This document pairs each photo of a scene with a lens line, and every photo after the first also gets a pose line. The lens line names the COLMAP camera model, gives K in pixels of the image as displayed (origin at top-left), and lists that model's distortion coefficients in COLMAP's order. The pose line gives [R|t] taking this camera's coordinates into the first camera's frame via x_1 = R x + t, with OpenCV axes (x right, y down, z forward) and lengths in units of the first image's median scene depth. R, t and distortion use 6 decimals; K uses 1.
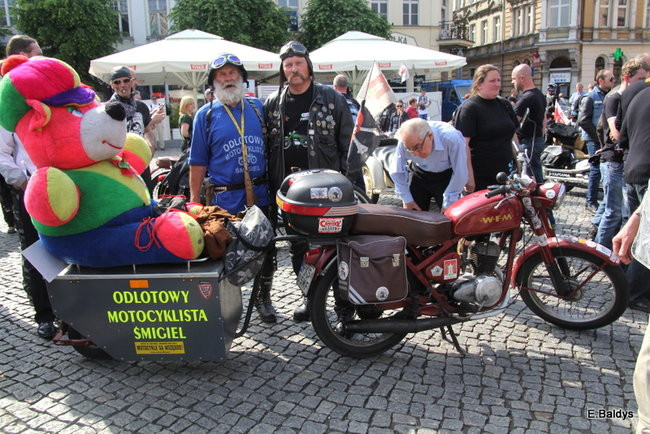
lens RADIAL K [[545.9, 0, 325.0], [0, 545.9, 217.0], [0, 0, 1]] dist [-0.101898, 0.087966]
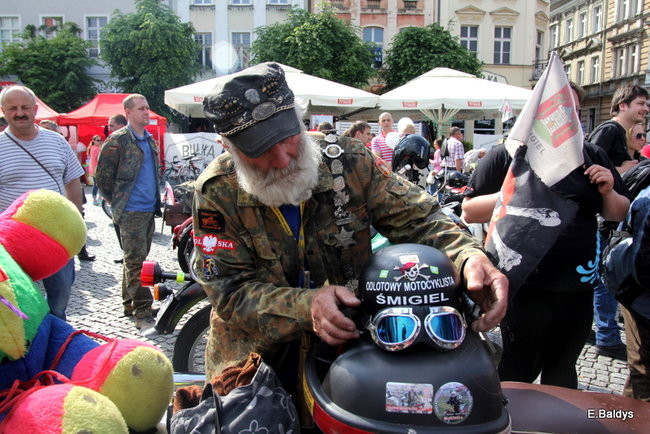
lens RADIAL K [[545.9, 0, 325.0], [0, 545.9, 217.0], [0, 0, 1]] dist [-0.101898, 0.087966]
pose [[0.988844, 0.050351, -0.140190, -0.001588], [-0.059788, 0.996161, -0.063936, -0.009956], [0.136433, 0.071604, 0.988058, 0.045756]]
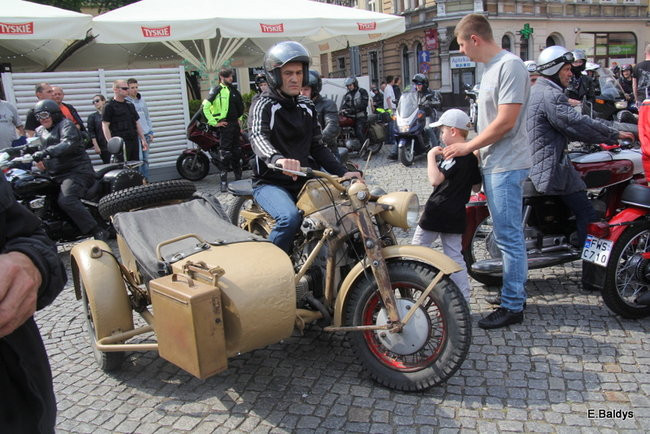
lens RADIAL K [[545.9, 0, 325.0], [0, 545.9, 217.0], [0, 0, 1]] dist [-0.101898, 0.087966]
pose [[0.956182, -0.100045, 0.275150, -0.001924], [0.101629, 0.994786, 0.008533, -0.059560], [-0.274569, 0.019804, 0.961363, 0.296489]]
